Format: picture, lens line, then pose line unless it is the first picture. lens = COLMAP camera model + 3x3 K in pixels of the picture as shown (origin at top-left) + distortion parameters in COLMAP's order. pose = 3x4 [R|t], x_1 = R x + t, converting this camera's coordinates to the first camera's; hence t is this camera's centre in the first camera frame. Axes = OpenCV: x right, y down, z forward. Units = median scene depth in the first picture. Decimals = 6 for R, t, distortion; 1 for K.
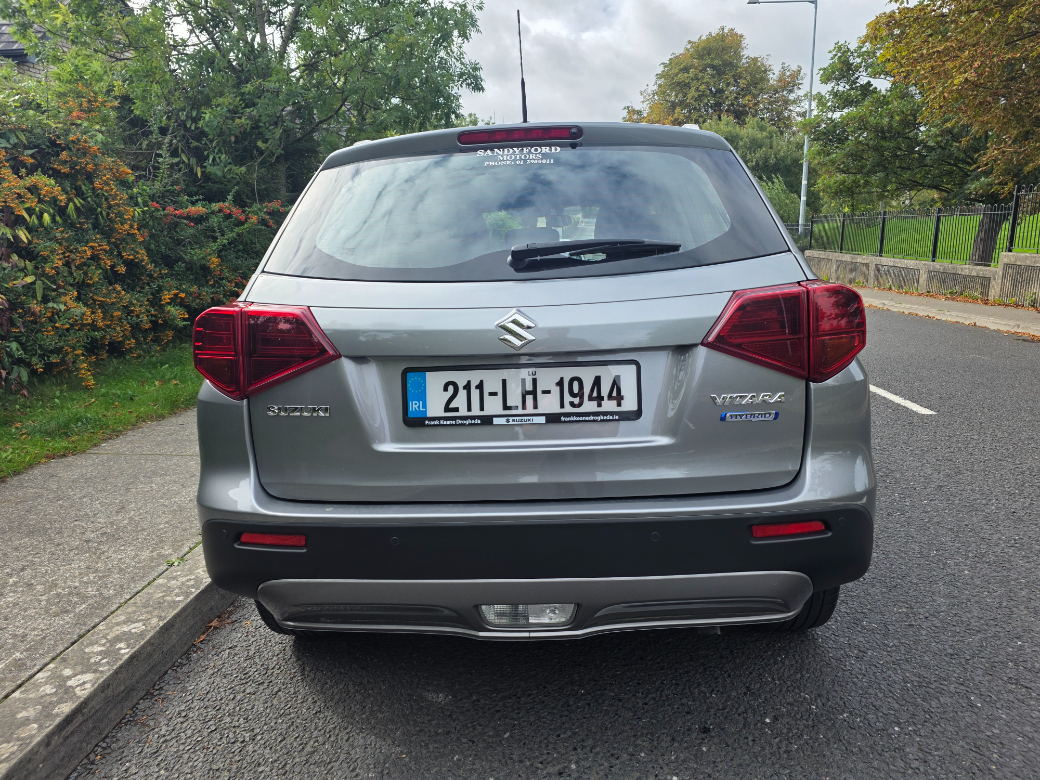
lens RADIAL K [[735.7, 0, 520.0], [0, 735.7, 390.0], [0, 0, 1]] dist [-0.046952, -0.001169]
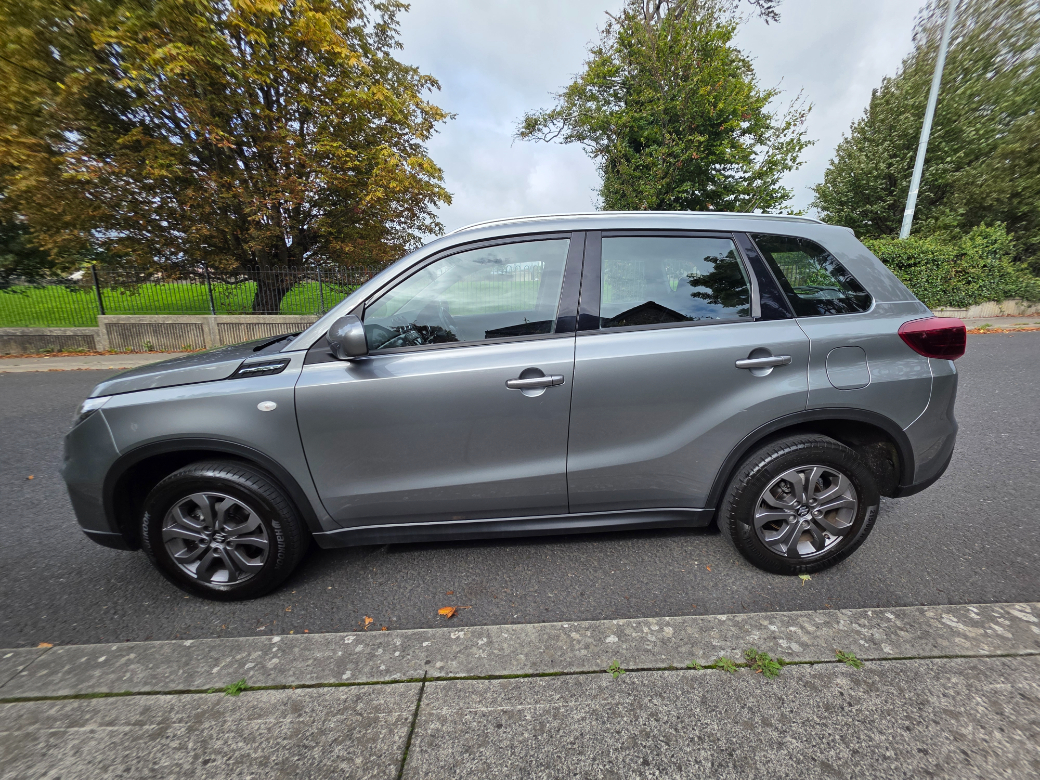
lens RADIAL K [[405.5, 0, 520.0], [0, 405.5, 390.0], [0, 0, 1]] dist [0.000441, 0.000338]
pose [[-0.078320, -0.212974, 0.973914, -0.311386], [0.214542, 0.950424, 0.225090, -0.103418], [-0.973570, 0.226574, -0.028745, 0.481845]]
